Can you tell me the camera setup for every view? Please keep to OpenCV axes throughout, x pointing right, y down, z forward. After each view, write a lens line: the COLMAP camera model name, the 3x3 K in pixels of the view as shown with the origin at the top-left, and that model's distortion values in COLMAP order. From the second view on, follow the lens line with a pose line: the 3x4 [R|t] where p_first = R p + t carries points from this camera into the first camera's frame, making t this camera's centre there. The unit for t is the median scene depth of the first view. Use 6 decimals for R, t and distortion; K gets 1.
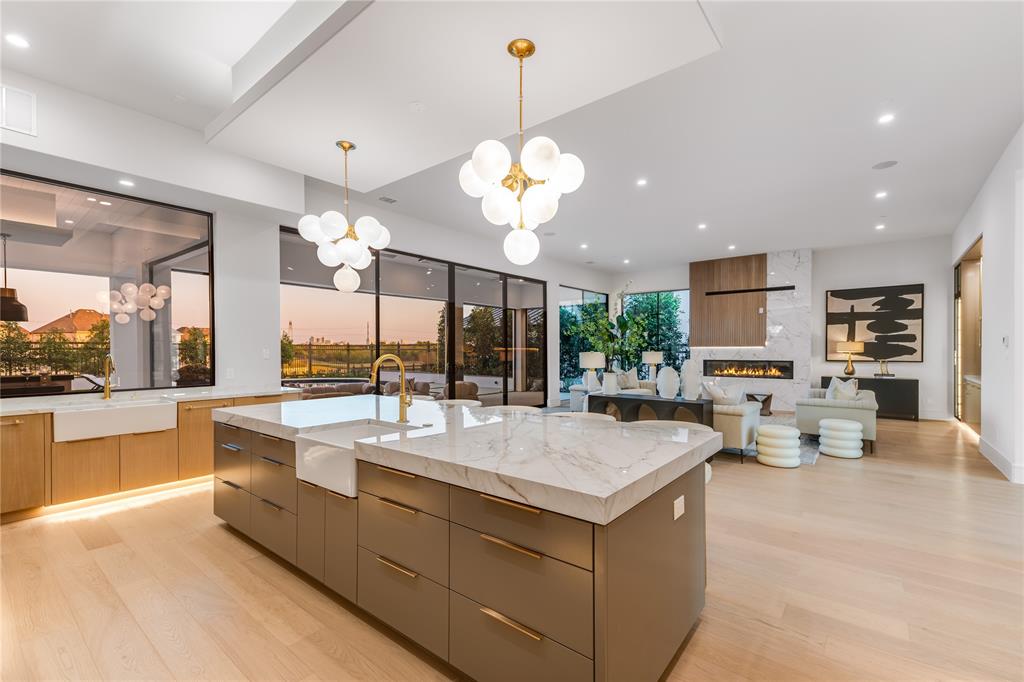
lens RADIAL K [[442.3, 0, 511.5], [0, 442.3, 356.2], [0, 0, 1]] dist [-0.002023, -0.000117]
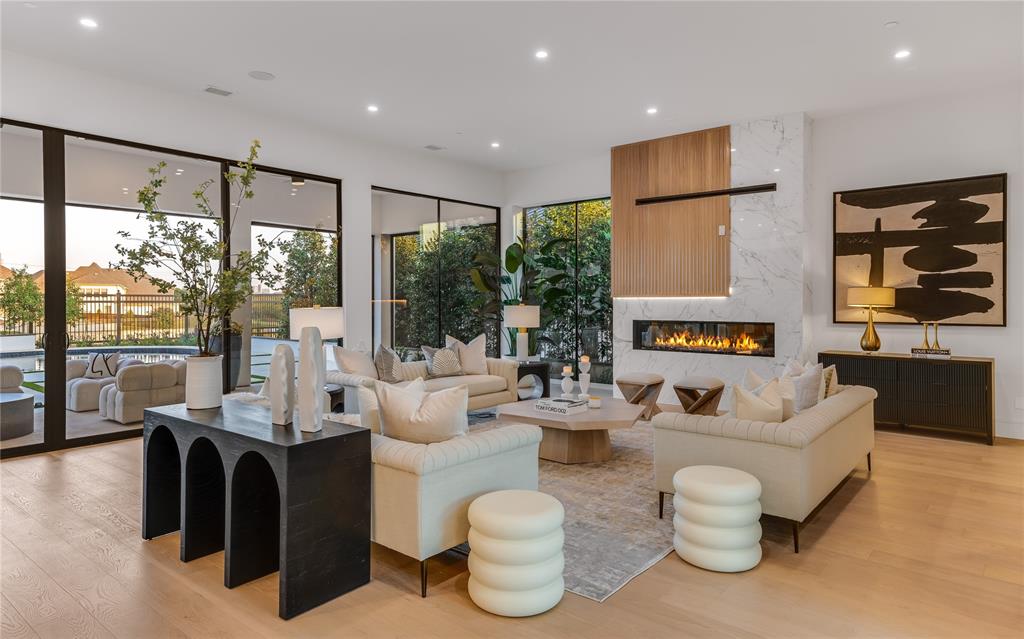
lens RADIAL K [[619.8, 0, 512.2], [0, 619.8, 312.3], [0, 0, 1]] dist [0.007302, 0.004619]
pose [[0.999998, -0.000166, -0.001999, 0.327553], [0.000168, 0.999999, 0.001218, -0.003366], [0.001999, -0.001218, 0.999997, 0.247988]]
